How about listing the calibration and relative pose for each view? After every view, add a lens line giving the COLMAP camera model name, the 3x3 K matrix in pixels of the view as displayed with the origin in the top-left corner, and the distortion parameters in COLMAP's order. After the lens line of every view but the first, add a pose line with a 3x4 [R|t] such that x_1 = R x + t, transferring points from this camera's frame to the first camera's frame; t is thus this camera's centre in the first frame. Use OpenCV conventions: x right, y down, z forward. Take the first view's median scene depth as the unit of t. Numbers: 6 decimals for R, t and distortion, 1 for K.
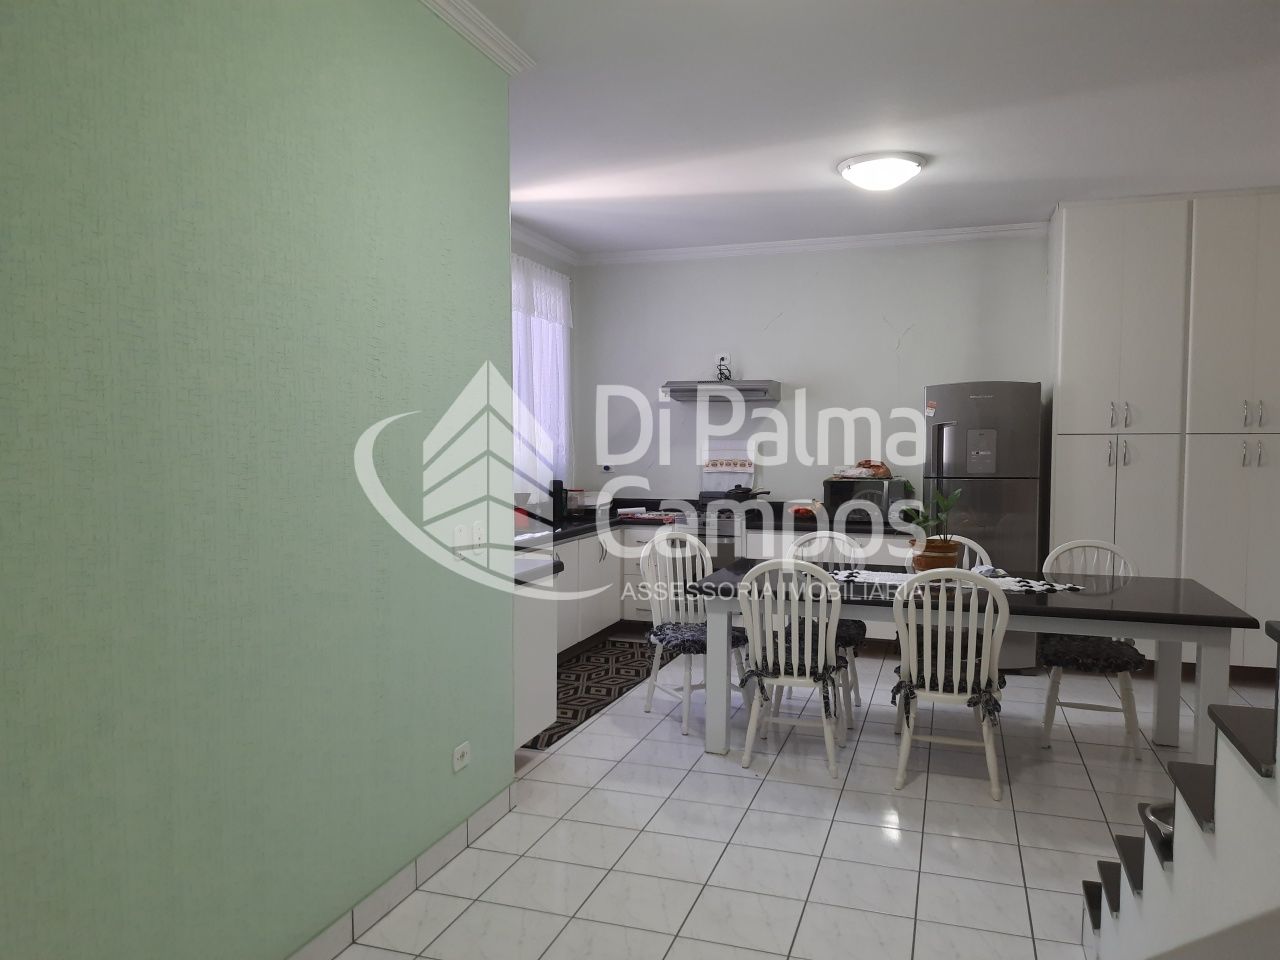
lens RADIAL K [[925.3, 0, 647.4], [0, 925.3, 479.2], [0, 0, 1]] dist [0.076864, -0.093685]
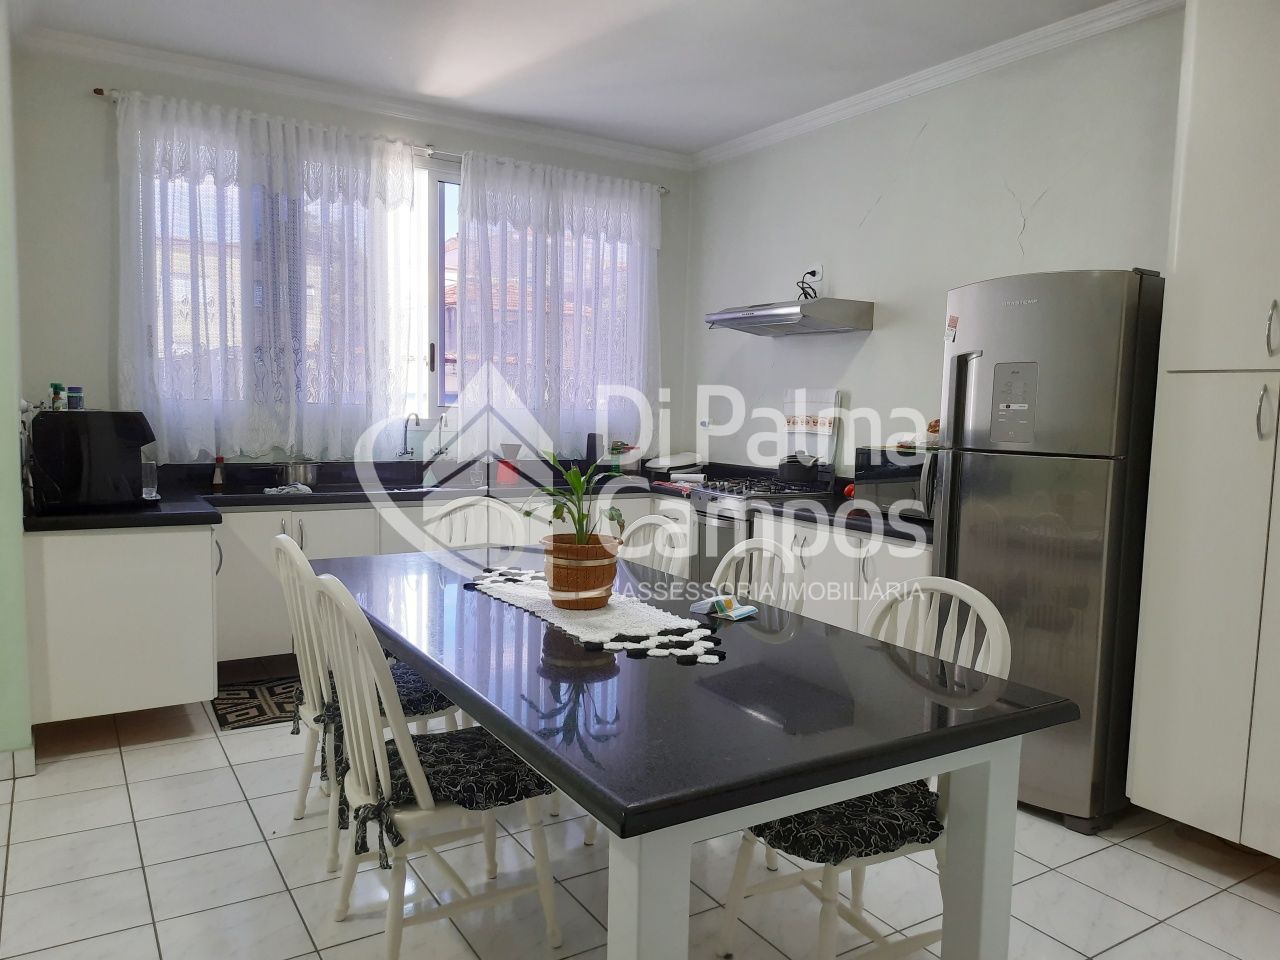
lens RADIAL K [[925.3, 0, 647.4], [0, 925.3, 479.2], [0, 0, 1]] dist [0.076864, -0.093685]
pose [[0.776027, 0.073568, -0.626394, 0.526571], [-0.052529, 0.997262, 0.052048, -0.002746], [0.628508, -0.007487, 0.777767, 0.429790]]
